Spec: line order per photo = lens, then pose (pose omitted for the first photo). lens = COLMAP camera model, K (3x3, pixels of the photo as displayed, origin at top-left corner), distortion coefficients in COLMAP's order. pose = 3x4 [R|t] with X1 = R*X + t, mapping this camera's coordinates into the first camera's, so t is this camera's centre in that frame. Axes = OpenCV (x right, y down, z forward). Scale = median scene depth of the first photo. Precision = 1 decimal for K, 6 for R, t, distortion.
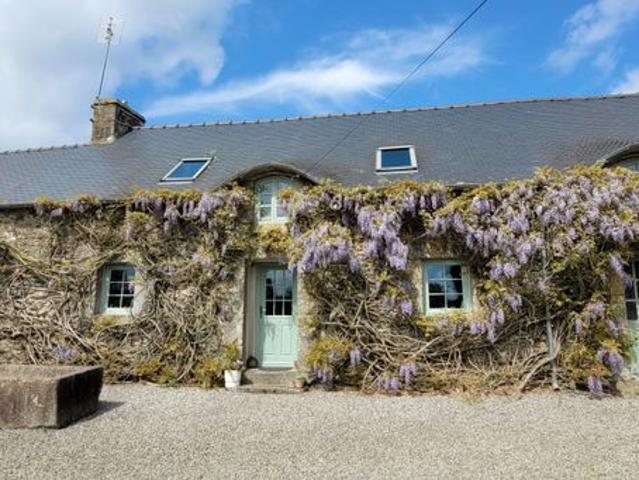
lens RADIAL K [[439.8, 0, 323.0], [0, 439.8, 241.4], [0, 0, 1]] dist [0.008425, 0.002630]
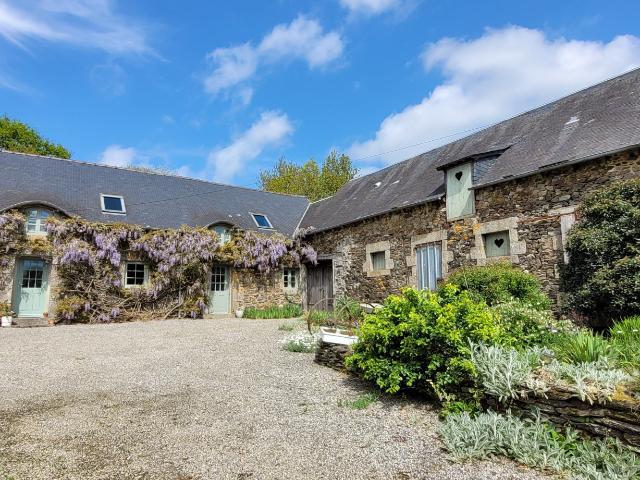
lens RADIAL K [[440.5, 0, 323.5], [0, 440.5, 241.4], [0, 0, 1]] dist [0.008425, 0.002630]
pose [[0.745276, 0.088802, 0.660816, -0.483317], [-0.098396, 0.994888, -0.022723, -0.099323], [-0.659456, -0.048087, 0.750204, -1.224234]]
